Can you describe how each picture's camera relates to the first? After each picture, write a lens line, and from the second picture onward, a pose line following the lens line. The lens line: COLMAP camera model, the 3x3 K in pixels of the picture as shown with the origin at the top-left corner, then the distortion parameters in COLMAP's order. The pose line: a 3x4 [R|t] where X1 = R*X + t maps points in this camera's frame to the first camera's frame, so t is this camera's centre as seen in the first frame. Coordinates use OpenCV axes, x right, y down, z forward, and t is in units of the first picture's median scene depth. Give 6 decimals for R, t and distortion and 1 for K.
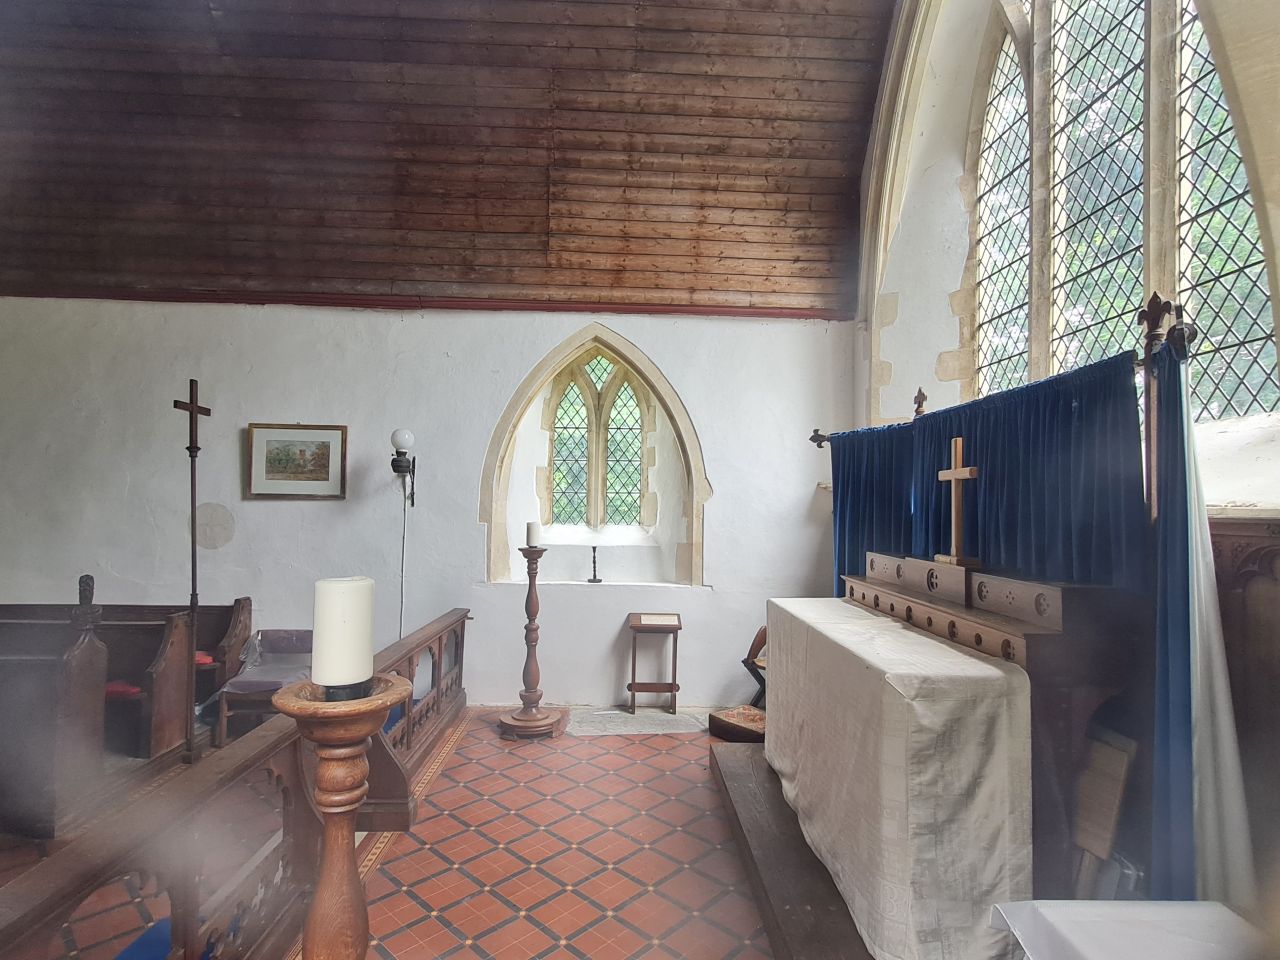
lens RADIAL K [[515.1, 0, 640.0], [0, 515.1, 480.0], [0, 0, 1]] dist [0.001141, 0.000060]
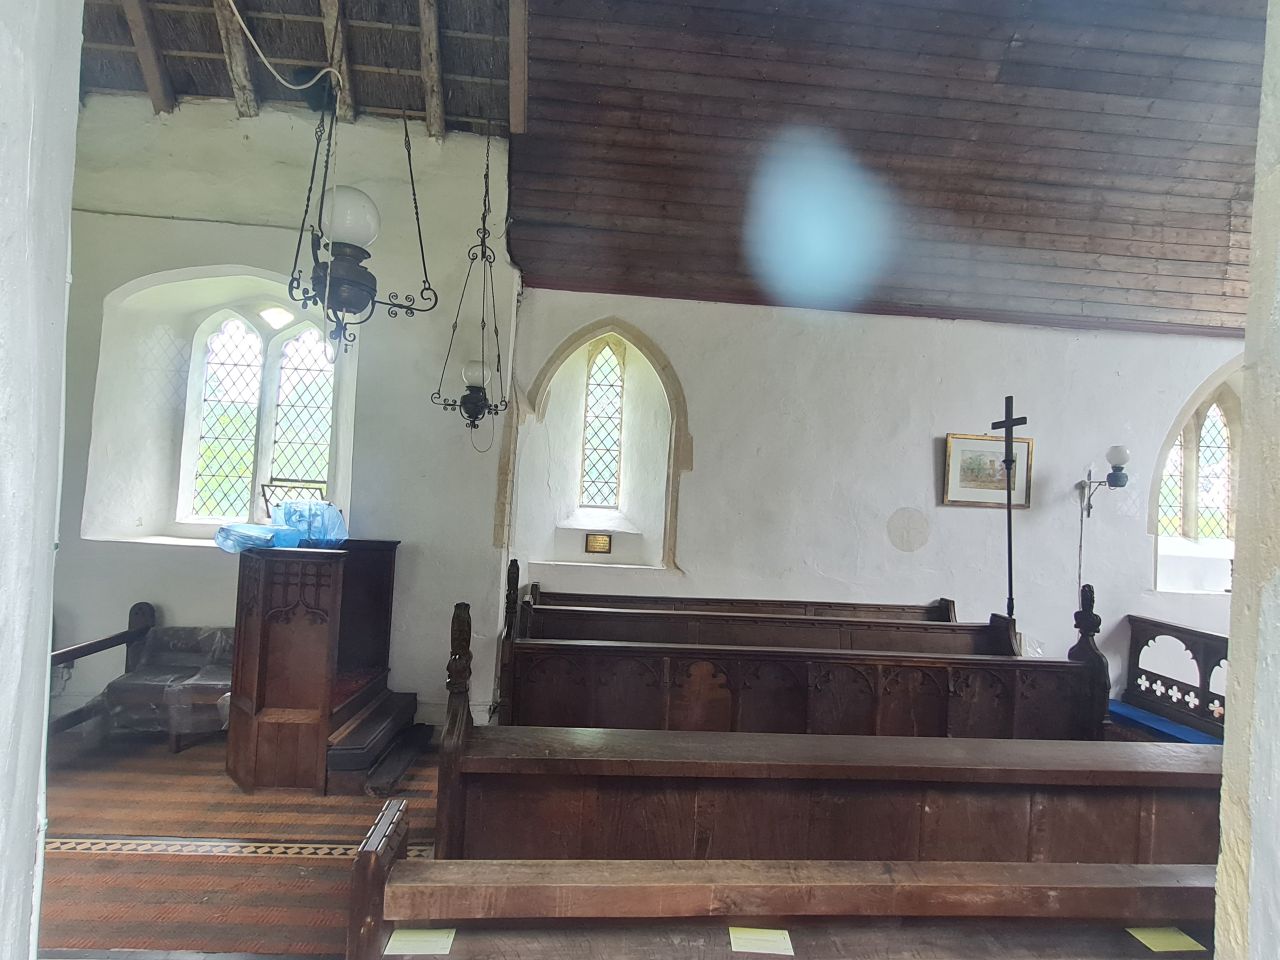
lens RADIAL K [[516.8, 0, 640.0], [0, 516.8, 480.0], [0, 0, 1]] dist [-0.001477, -0.000113]
pose [[0.999183, 0.032411, 0.024145, -1.396437], [-0.032861, 0.999289, 0.018490, -0.014005], [-0.023528, -0.019268, 0.999537, -0.037985]]
